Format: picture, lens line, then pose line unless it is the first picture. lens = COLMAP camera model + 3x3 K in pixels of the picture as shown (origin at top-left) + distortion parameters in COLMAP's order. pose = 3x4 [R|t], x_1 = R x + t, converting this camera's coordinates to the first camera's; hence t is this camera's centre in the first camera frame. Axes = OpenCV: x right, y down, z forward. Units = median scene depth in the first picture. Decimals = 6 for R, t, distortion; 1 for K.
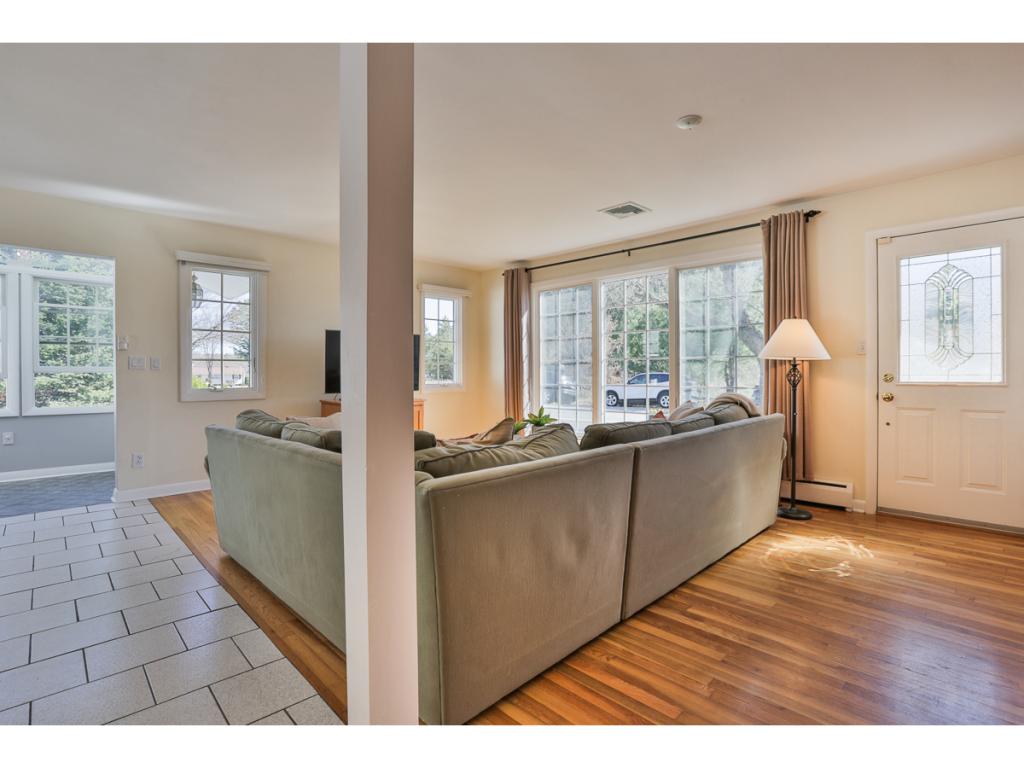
lens RADIAL K [[488.6, 0, 514.4], [0, 488.6, 377.1], [0, 0, 1]] dist [-0.044799, 0.013414]
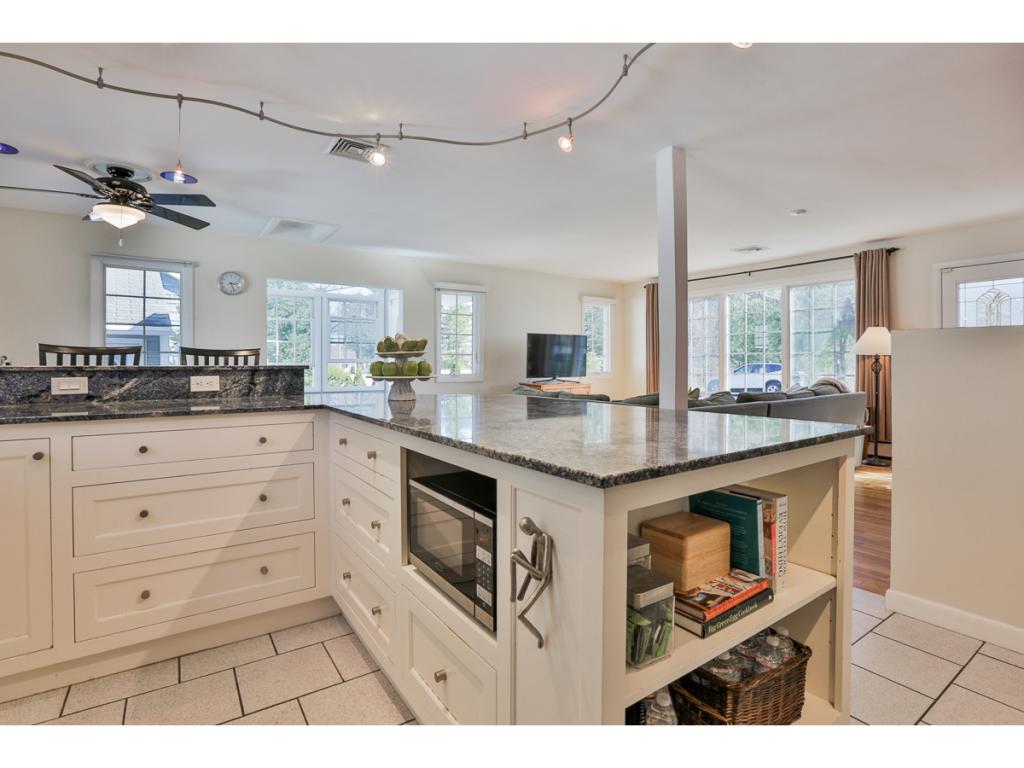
lens RADIAL K [[488.6, 0, 525.5], [0, 488.6, 366.1], [0, 0, 1]] dist [-0.044799, 0.013414]
pose [[0.986180, 0.004308, -0.165620, -0.194781], [-0.004630, 0.999988, -0.001562, 0.003302], [0.165611, 0.002307, 0.986188, -0.530958]]
